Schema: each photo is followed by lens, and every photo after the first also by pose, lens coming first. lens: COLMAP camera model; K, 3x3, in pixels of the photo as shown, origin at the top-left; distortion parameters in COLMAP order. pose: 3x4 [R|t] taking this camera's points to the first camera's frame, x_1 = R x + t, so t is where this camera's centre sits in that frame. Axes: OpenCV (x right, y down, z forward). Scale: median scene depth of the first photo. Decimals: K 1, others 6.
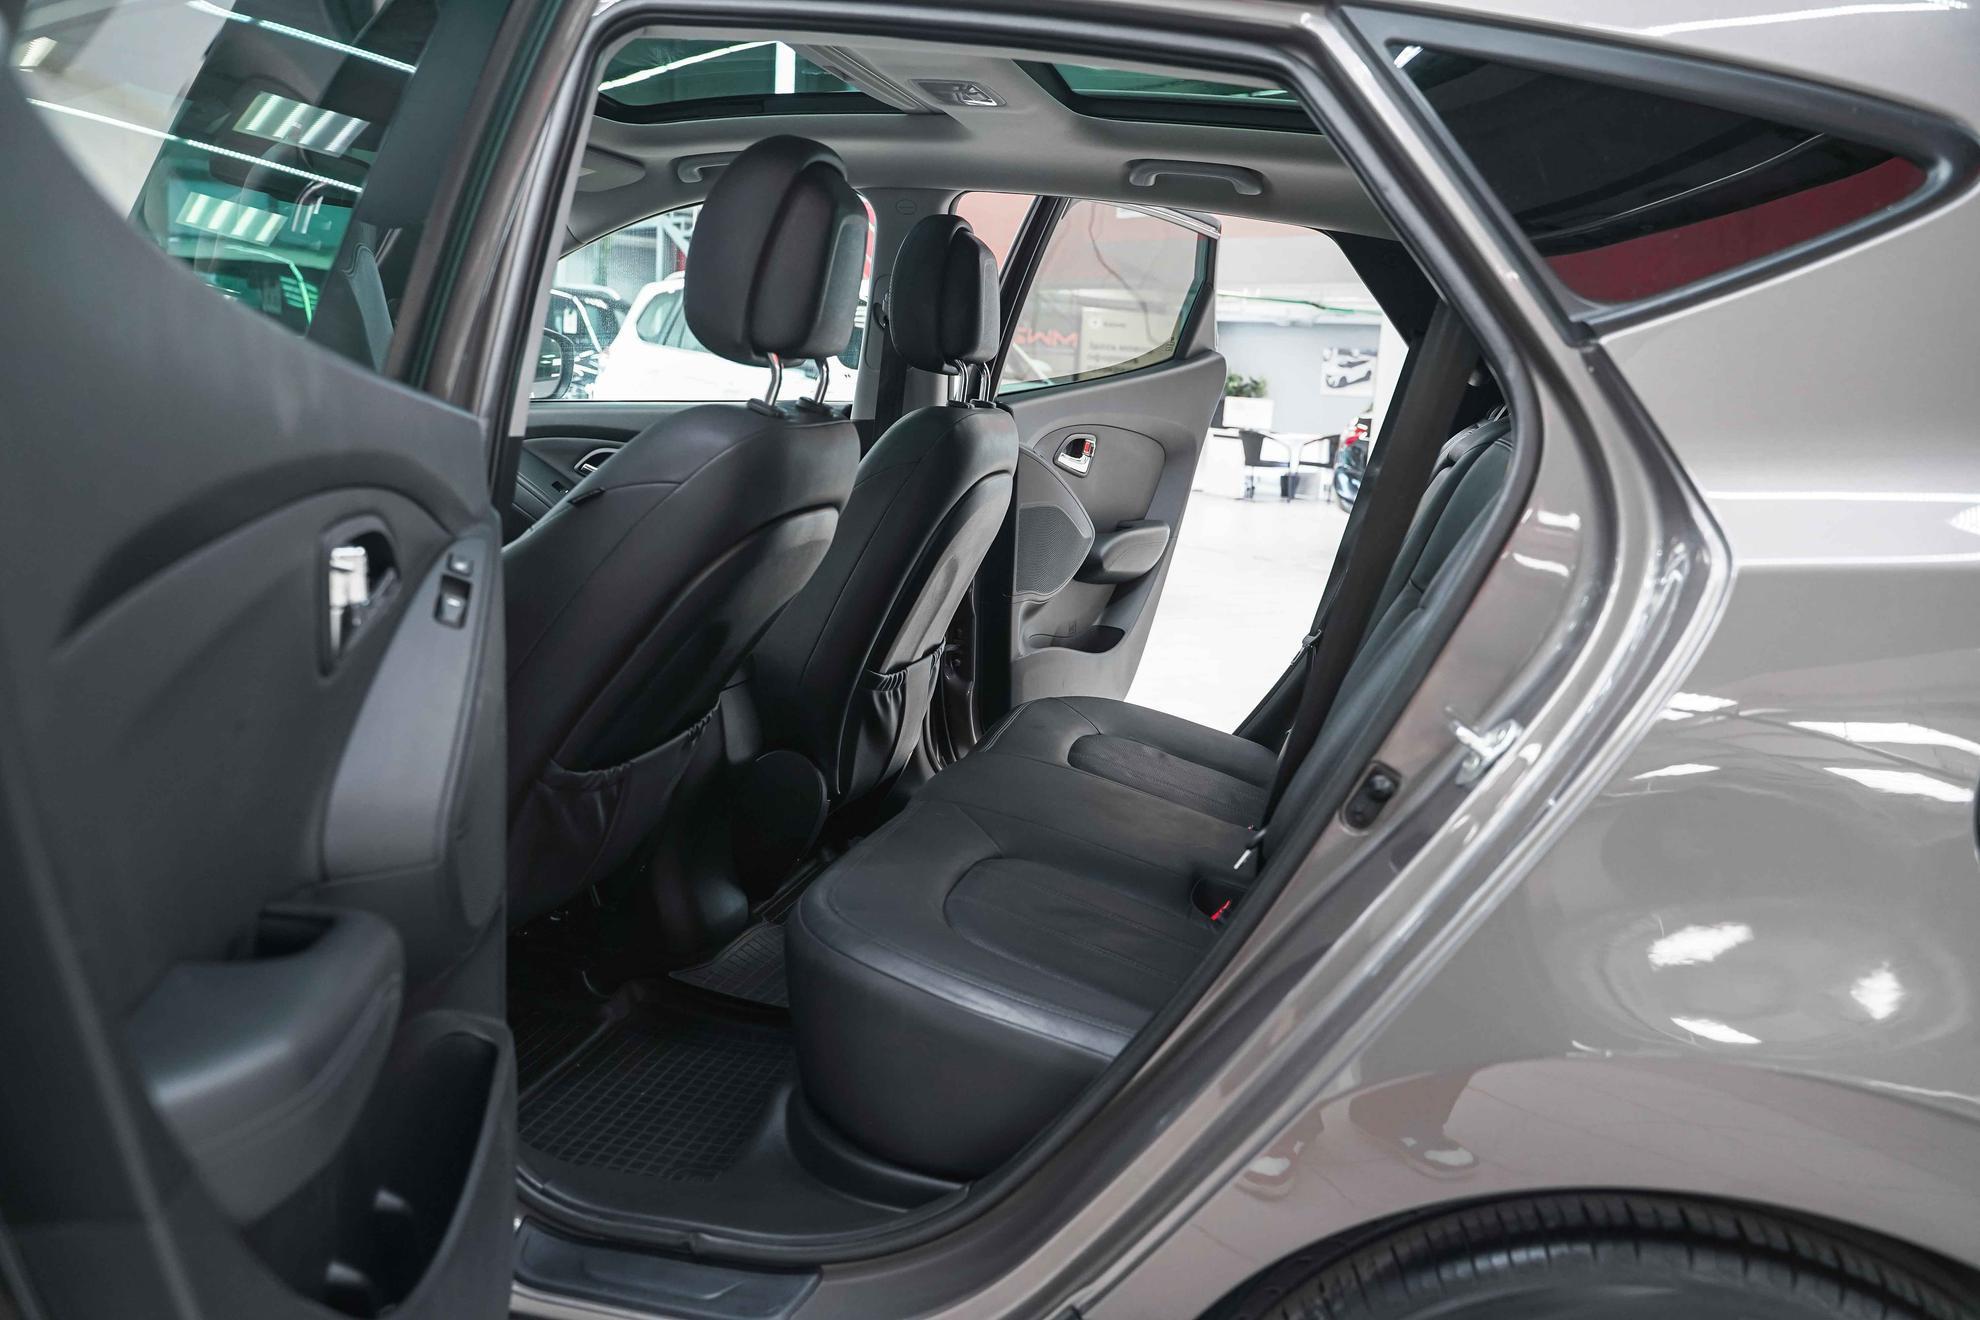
lens RADIAL K [[1584.7, 0, 999.8], [0, 1584.7, 657.0], [0, 0, 1]] dist [-0.009371, -0.003952]
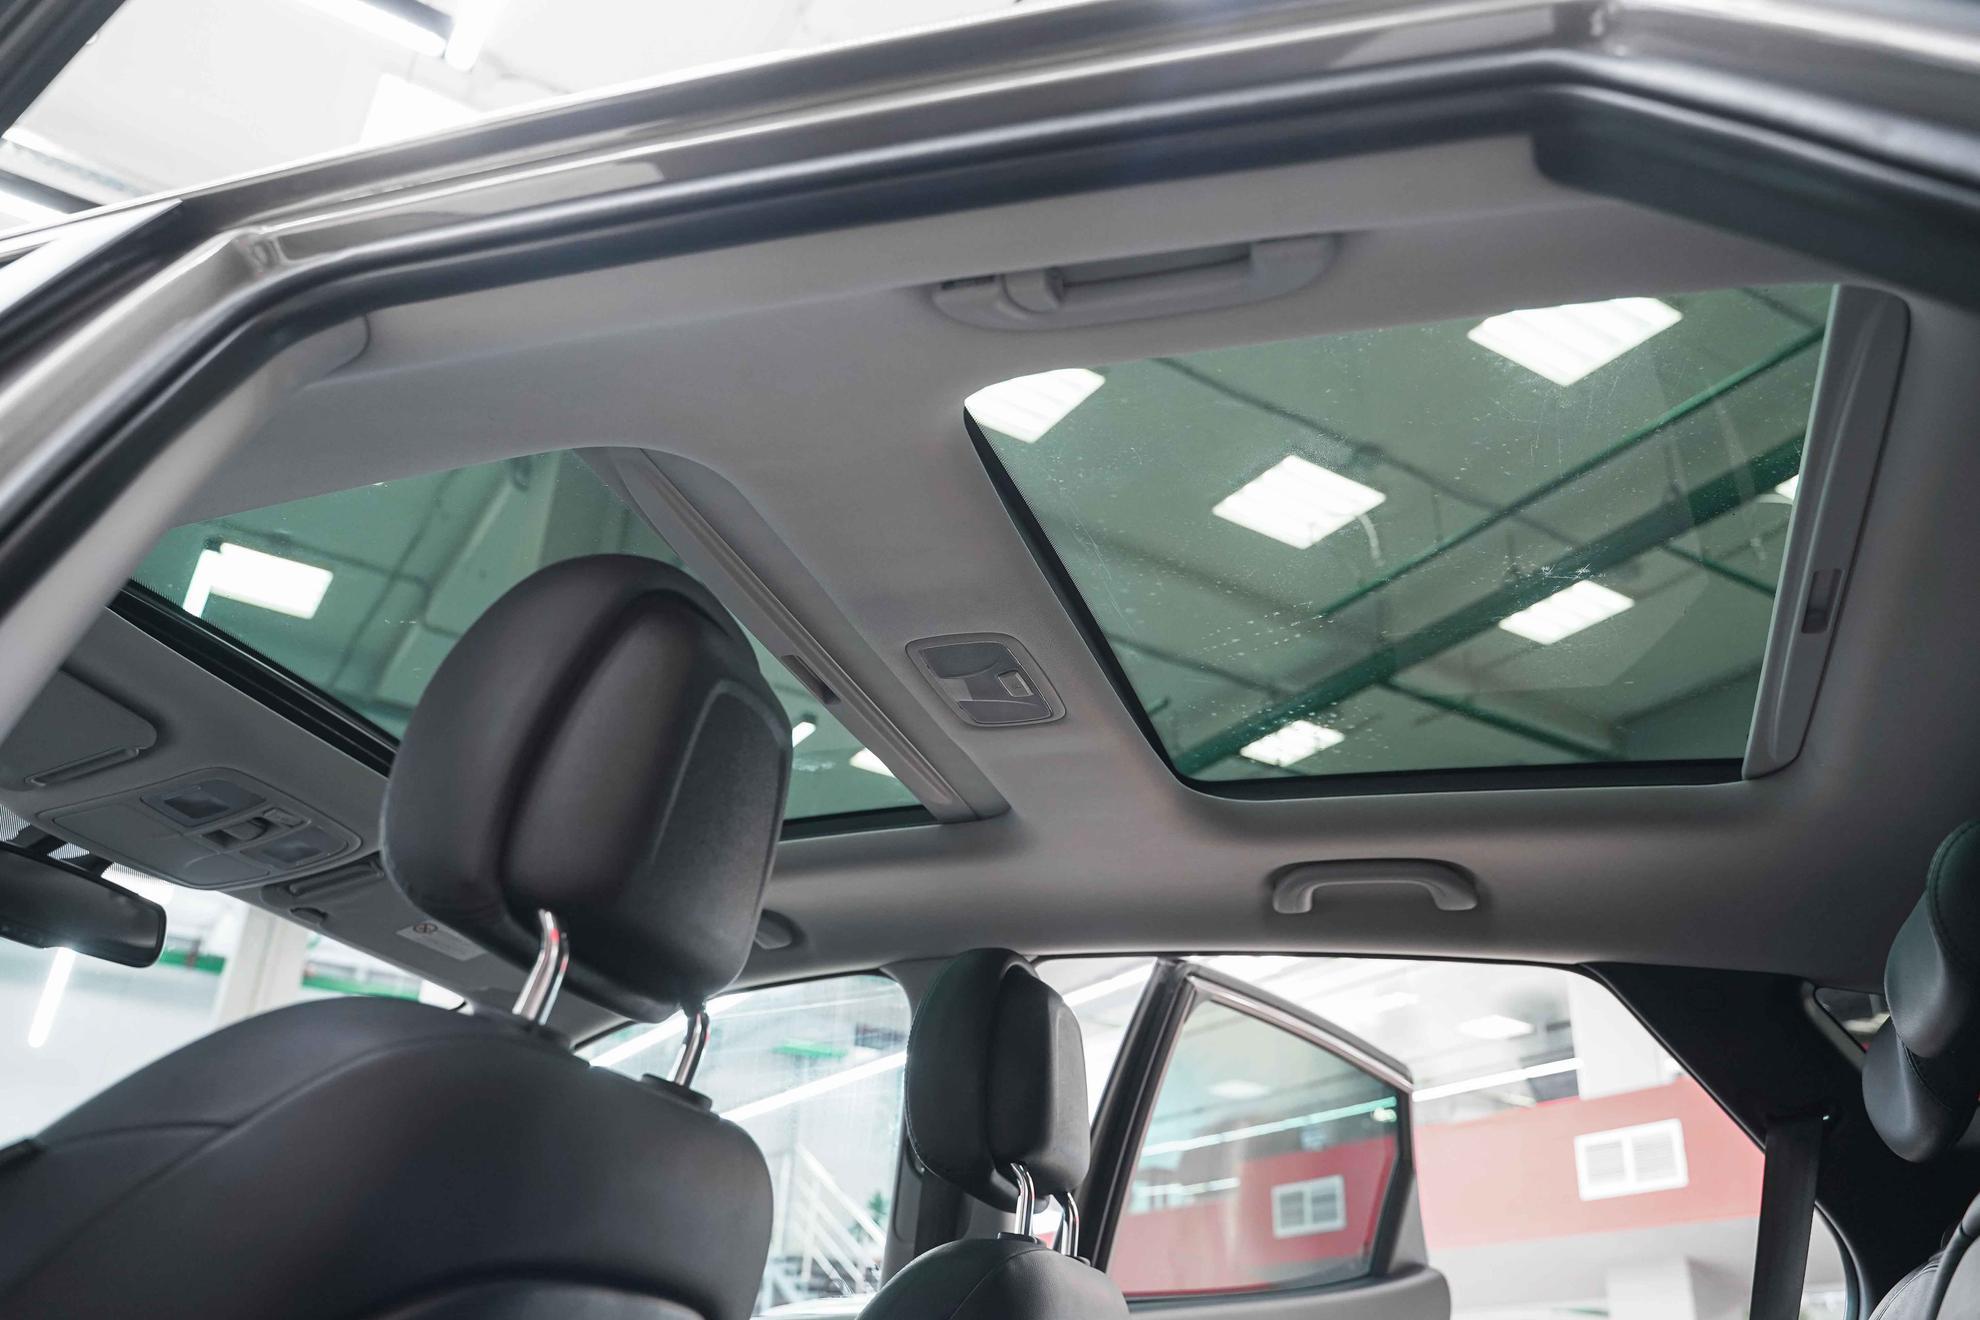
lens RADIAL K [[1584.7, 0, 999.8], [0, 1584.7, 657.0], [0, 0, 1]] dist [-0.009371, -0.003952]
pose [[0.995612, -0.041388, -0.083922, 0.027079], [-0.018579, 0.791568, -0.610798, 0.028541], [0.091710, 0.609678, 0.787326, 0.393182]]
